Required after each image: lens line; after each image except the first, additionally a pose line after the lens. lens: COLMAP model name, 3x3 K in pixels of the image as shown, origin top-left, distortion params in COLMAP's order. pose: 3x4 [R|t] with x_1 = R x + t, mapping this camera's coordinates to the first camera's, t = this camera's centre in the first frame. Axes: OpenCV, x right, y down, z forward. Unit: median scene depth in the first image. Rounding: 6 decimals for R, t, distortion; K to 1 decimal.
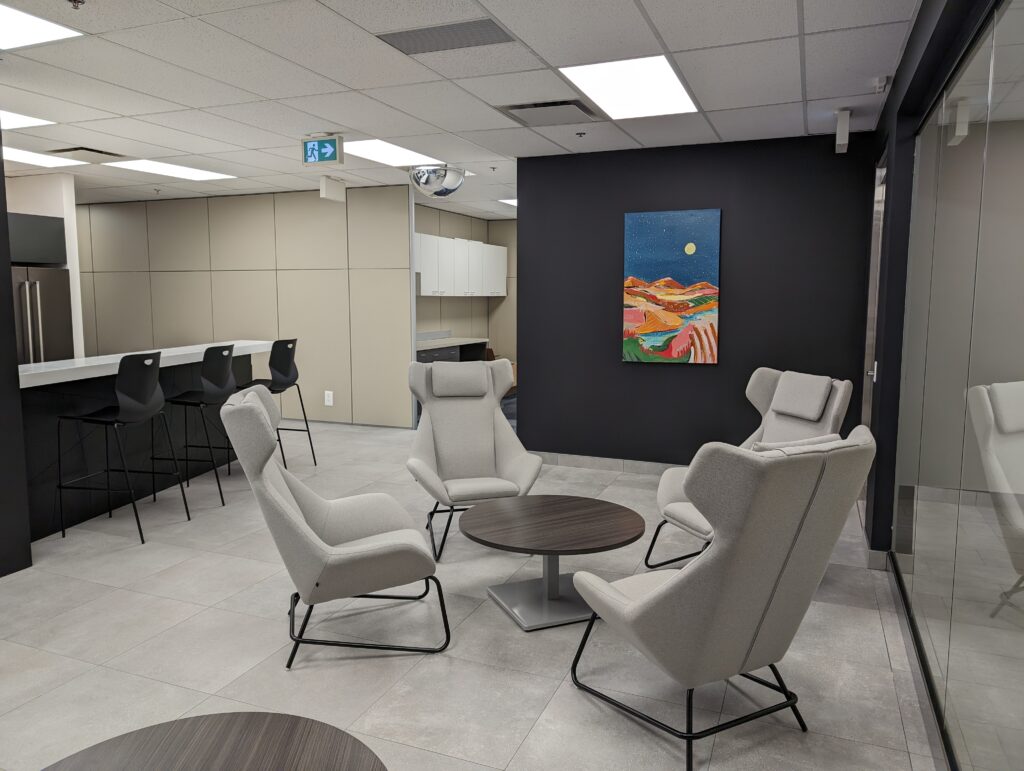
lens RADIAL K [[733.3, 0, 509.5], [0, 733.3, 379.7], [0, 0, 1]] dist [0.021607, -0.009821]
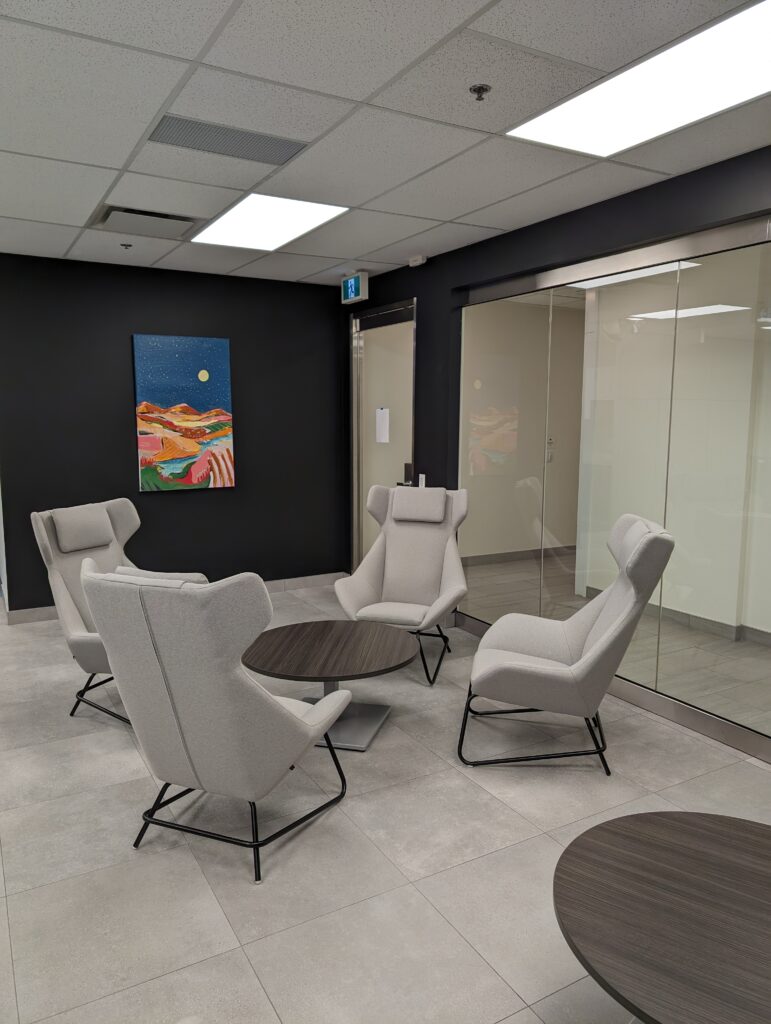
lens RADIAL K [[733.3, 0, 382.0], [0, 733.3, 516.5], [0, 0, 1]] dist [0.021607, -0.009821]
pose [[0.614403, -0.108732, 0.781464, -0.412699], [0.085868, 0.993790, 0.070765, -0.034957], [-0.784306, 0.023625, 0.619924, 0.178252]]
